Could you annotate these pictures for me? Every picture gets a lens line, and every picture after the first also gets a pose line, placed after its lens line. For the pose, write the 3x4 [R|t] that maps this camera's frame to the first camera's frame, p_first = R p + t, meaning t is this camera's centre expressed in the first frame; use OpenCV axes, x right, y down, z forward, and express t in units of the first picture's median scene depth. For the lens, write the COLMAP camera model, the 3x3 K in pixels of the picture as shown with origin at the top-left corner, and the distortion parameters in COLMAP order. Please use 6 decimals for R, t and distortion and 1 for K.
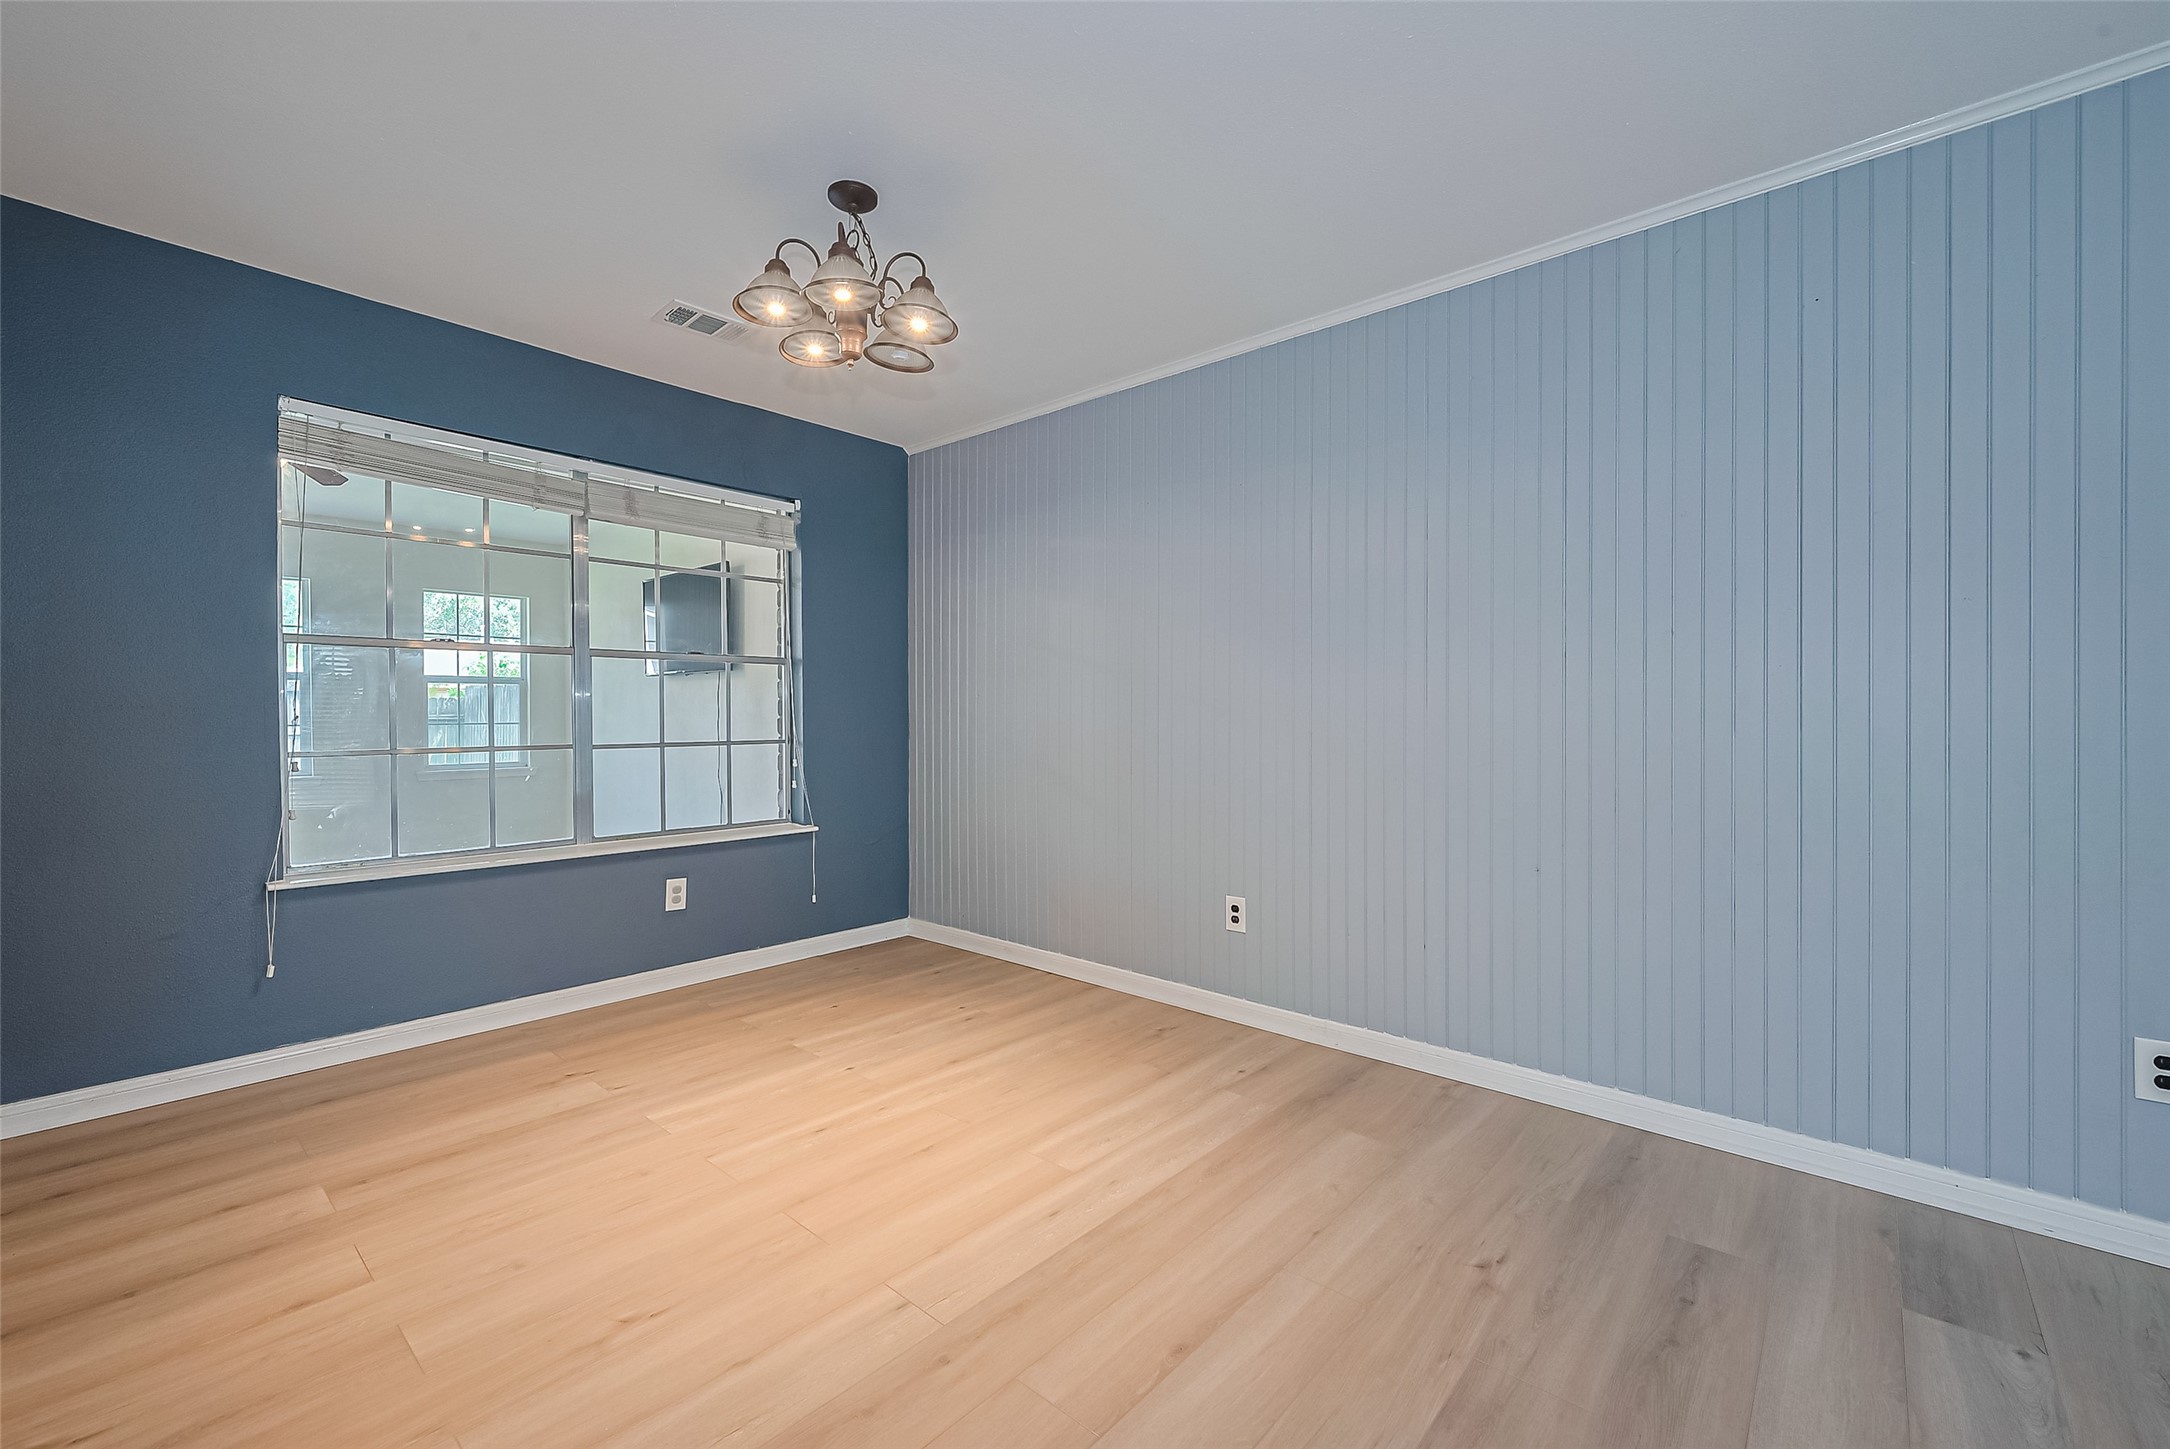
lens RADIAL K [[876.6, 0, 1088.5], [0, 876.6, 721.3], [0, 0, 1]] dist [0.002547, 0.000221]
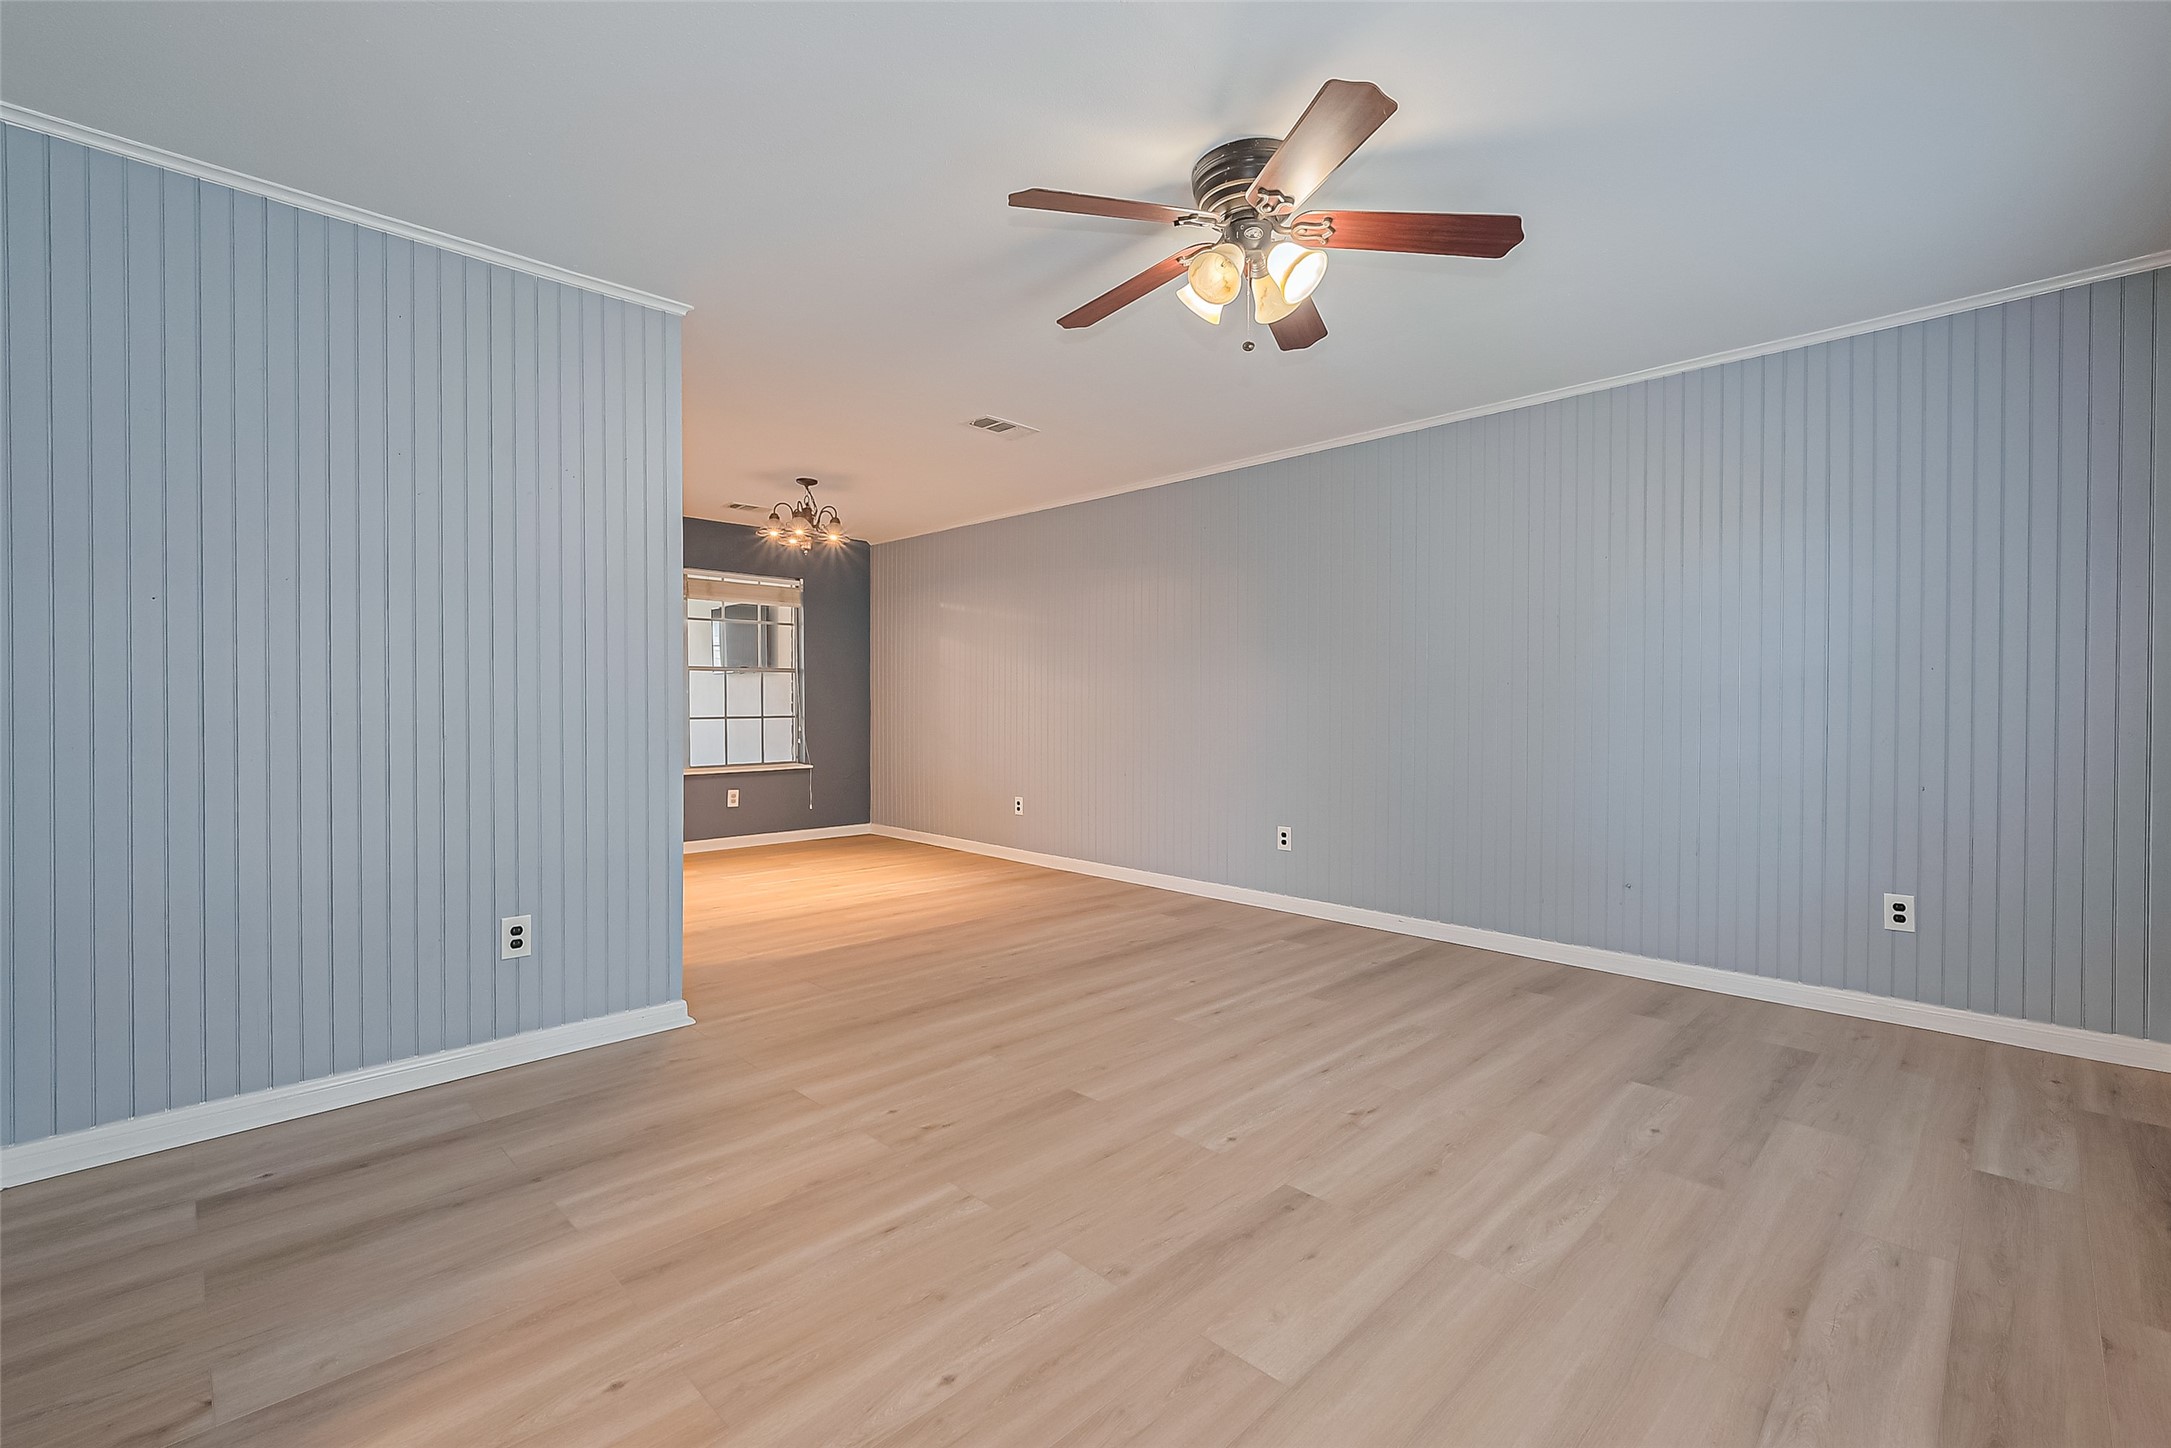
lens RADIAL K [[877.0, 0, 1096.6], [0, 877.0, 712.6], [0, 0, 1]] dist [0.002547, 0.000221]
pose [[0.998688, 0.006714, -0.050764, 0.345416], [-0.006283, 0.999943, 0.008641, -0.004122], [0.050819, -0.008310, 0.998673, -0.719286]]
